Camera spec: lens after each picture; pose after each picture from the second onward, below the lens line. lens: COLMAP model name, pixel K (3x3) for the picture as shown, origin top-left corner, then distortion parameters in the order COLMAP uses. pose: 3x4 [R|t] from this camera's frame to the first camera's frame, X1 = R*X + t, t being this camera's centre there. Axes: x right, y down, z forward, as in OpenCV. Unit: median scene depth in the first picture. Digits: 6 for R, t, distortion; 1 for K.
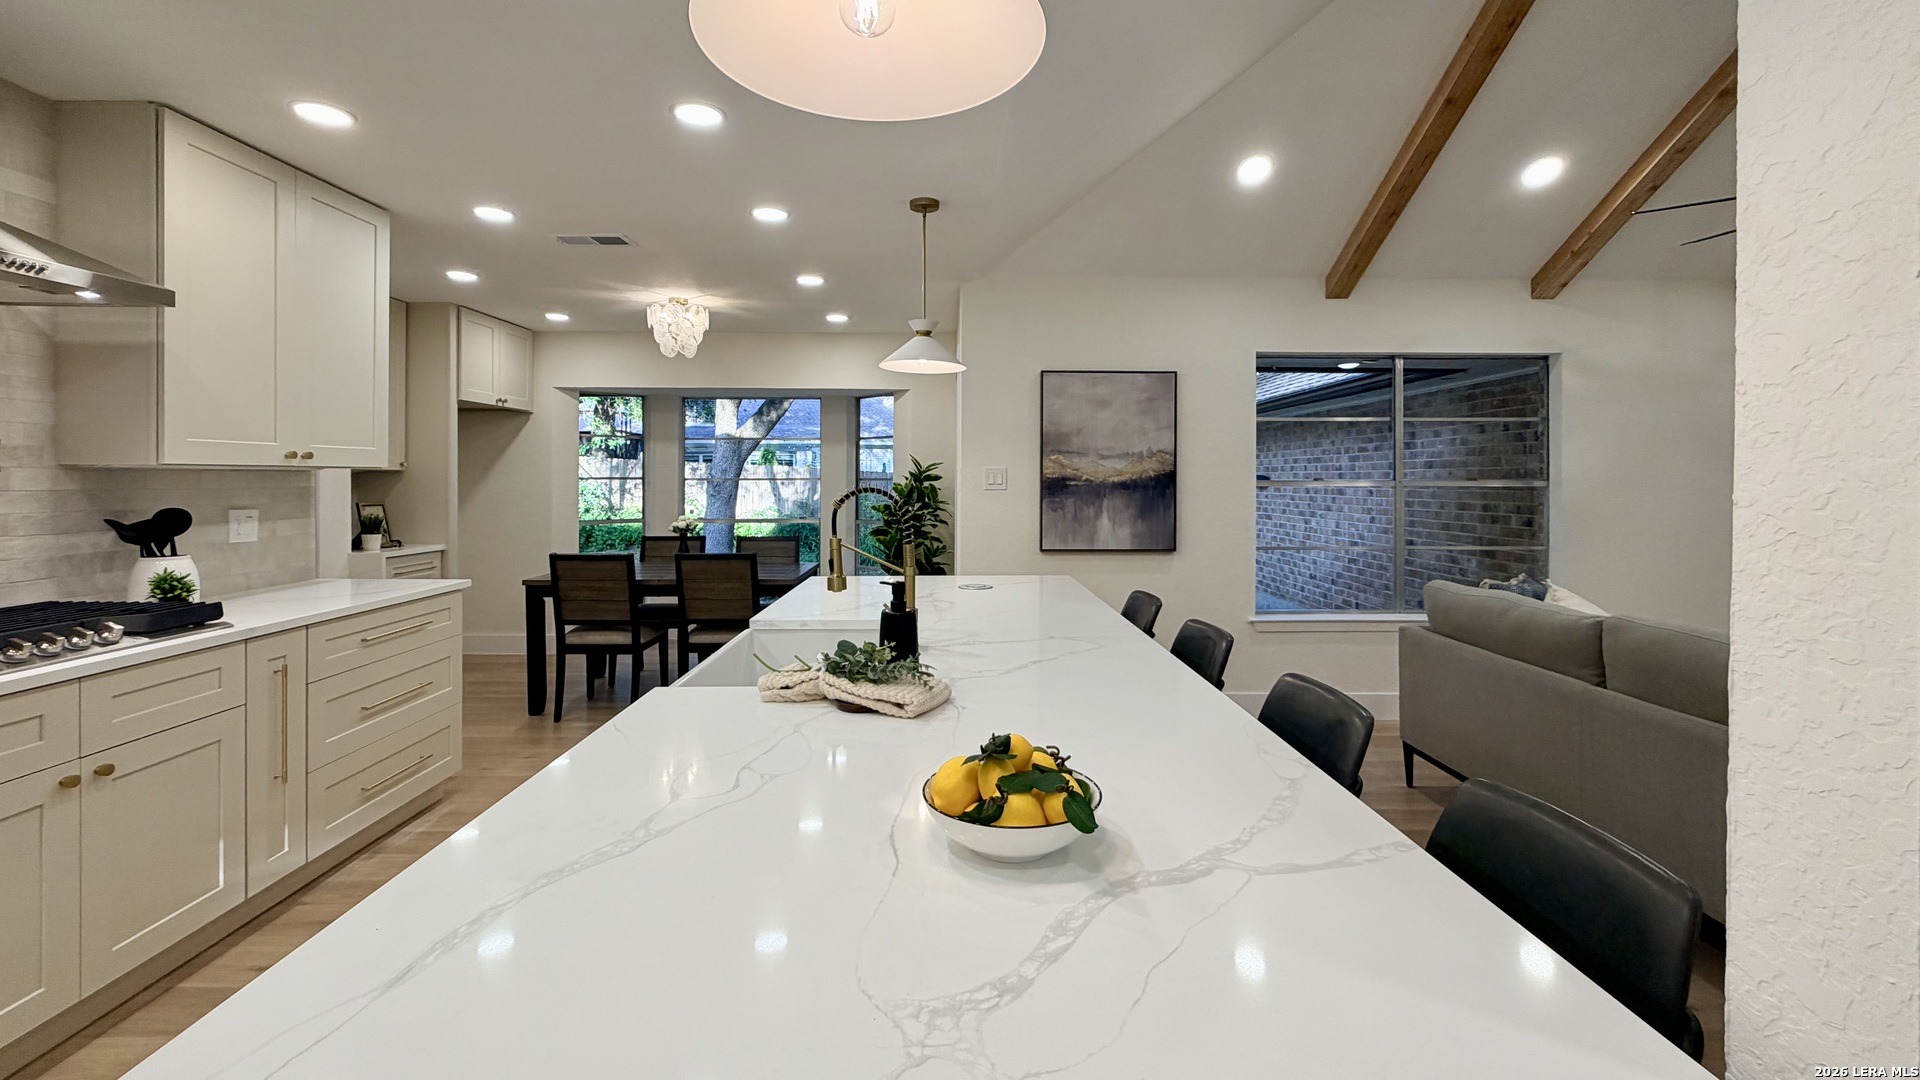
lens RADIAL K [[807.5, 0, 954.6], [0, 807.5, 483.5], [0, 0, 1]] dist [-0.002726, -0.000367]
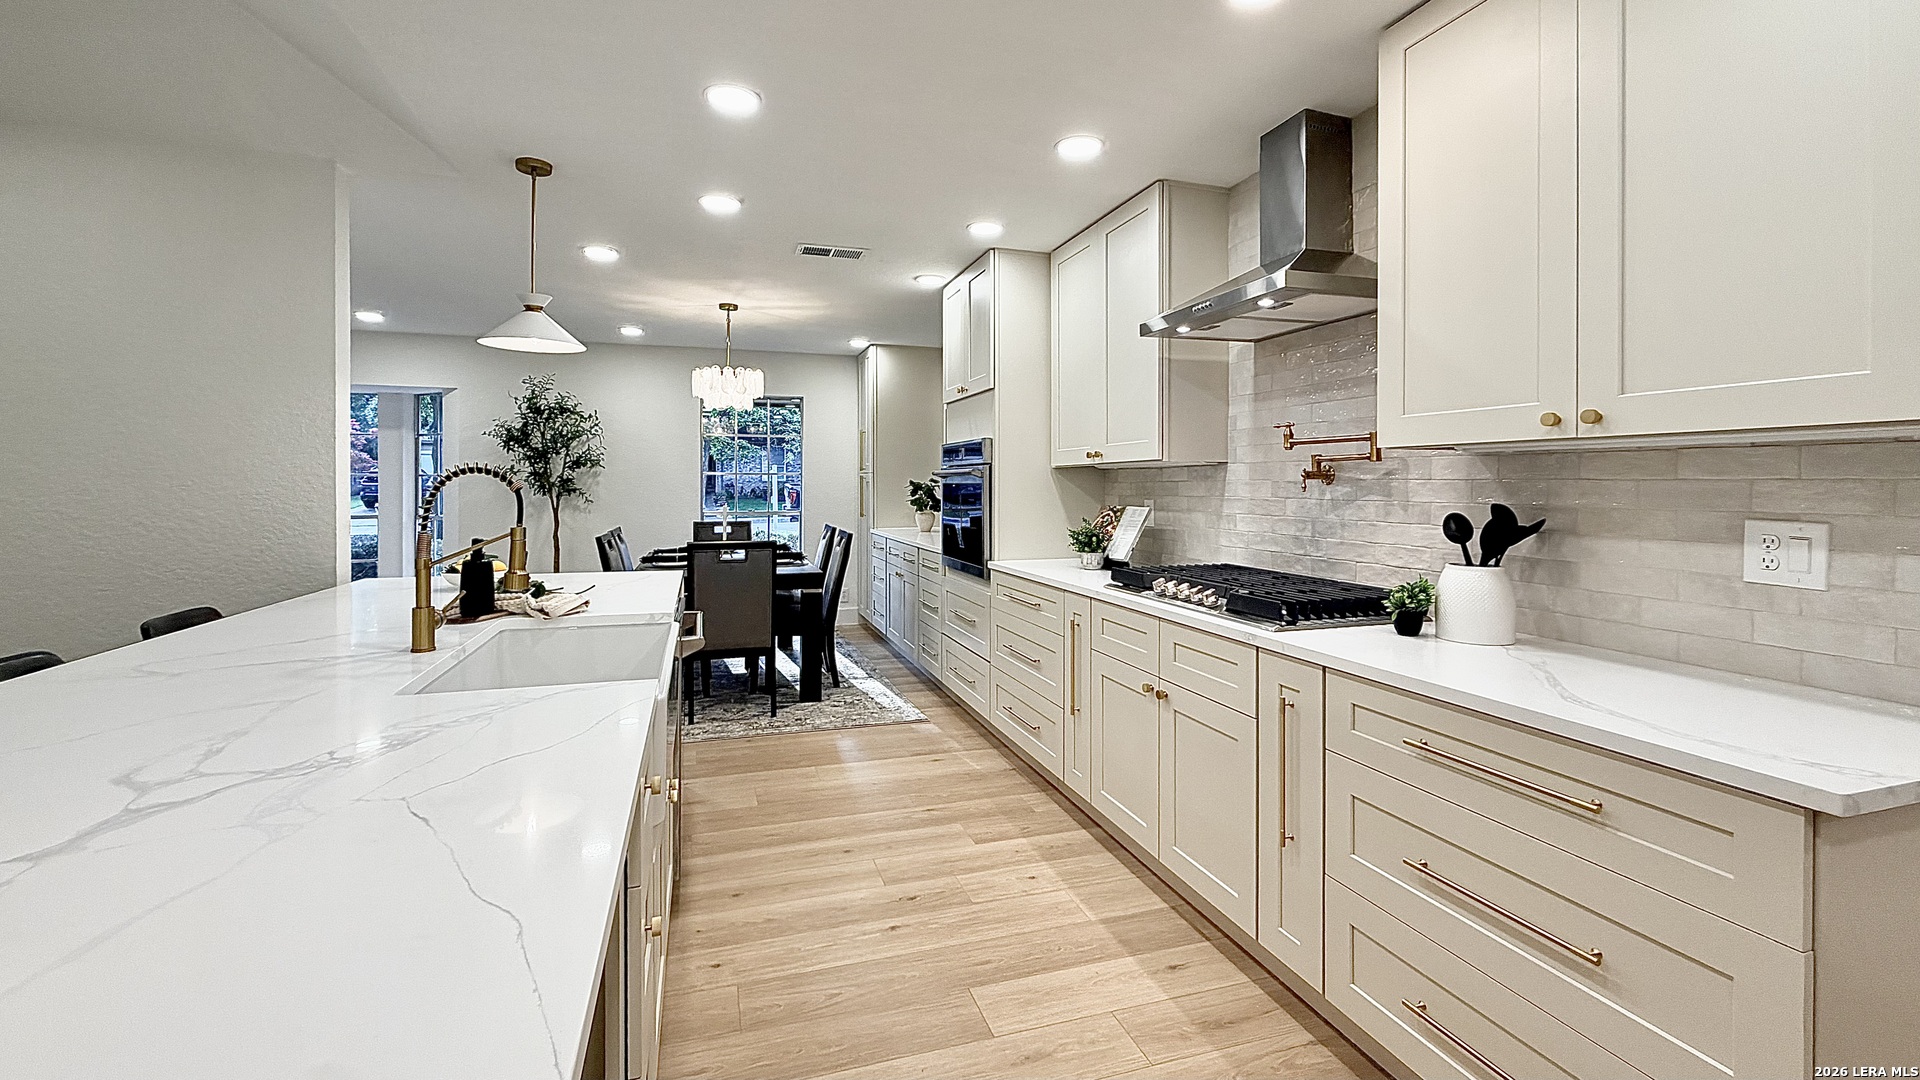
lens RADIAL K [[807.5, 0, 954.6], [0, 807.5, 483.5], [0, 0, 1]] dist [-0.002726, -0.000367]
pose [[-0.959271, -0.004421, -0.282452, -0.158084], [-0.006930, 0.999945, 0.007886, 0.005307], [0.282402, 0.009522, -0.959249, 0.896447]]
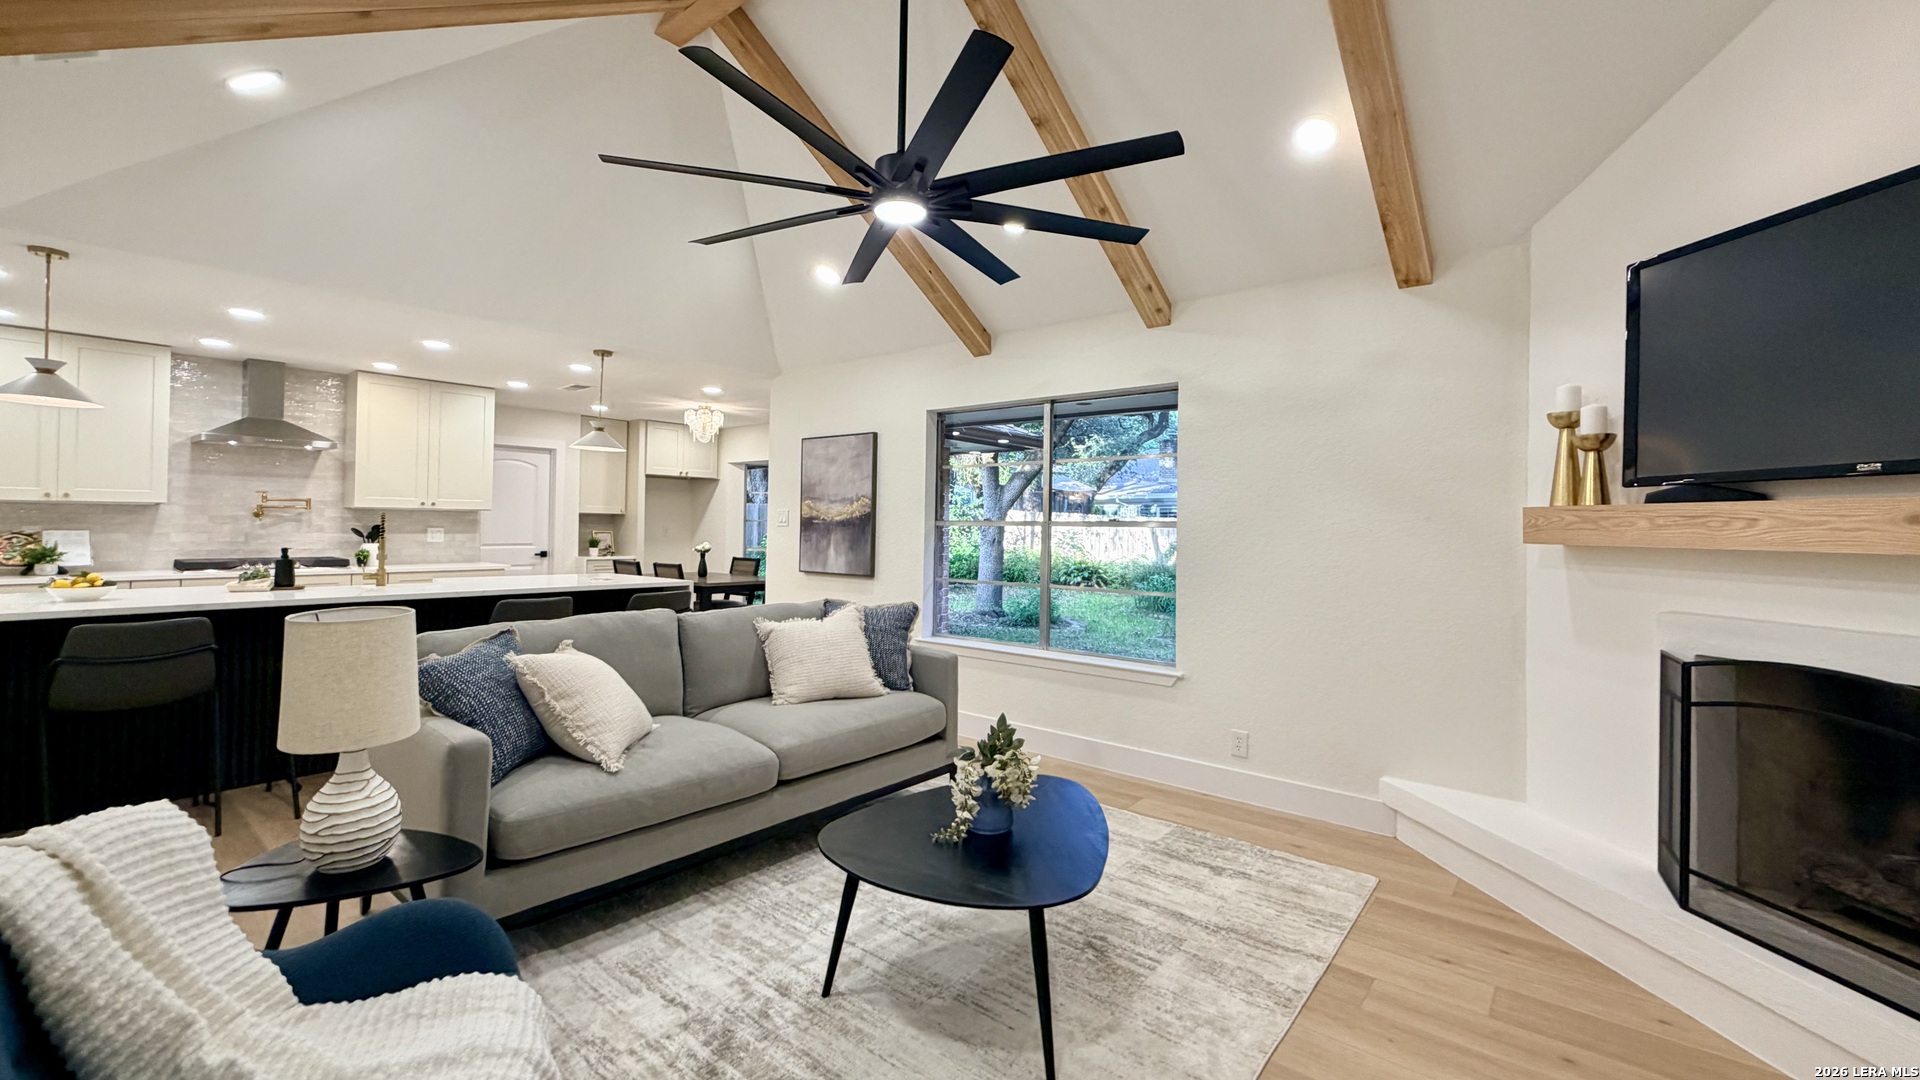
lens RADIAL K [[783.9, 0, 966.0], [0, 783.9, 513.1], [0, 0, 1]] dist [-0.007907, 0.000130]
pose [[0.765949, -0.002608, -0.642897, 1.154562], [-0.017091, 0.999556, -0.024417, 0.012699], [0.642675, 0.029690, 0.765564, 0.174770]]
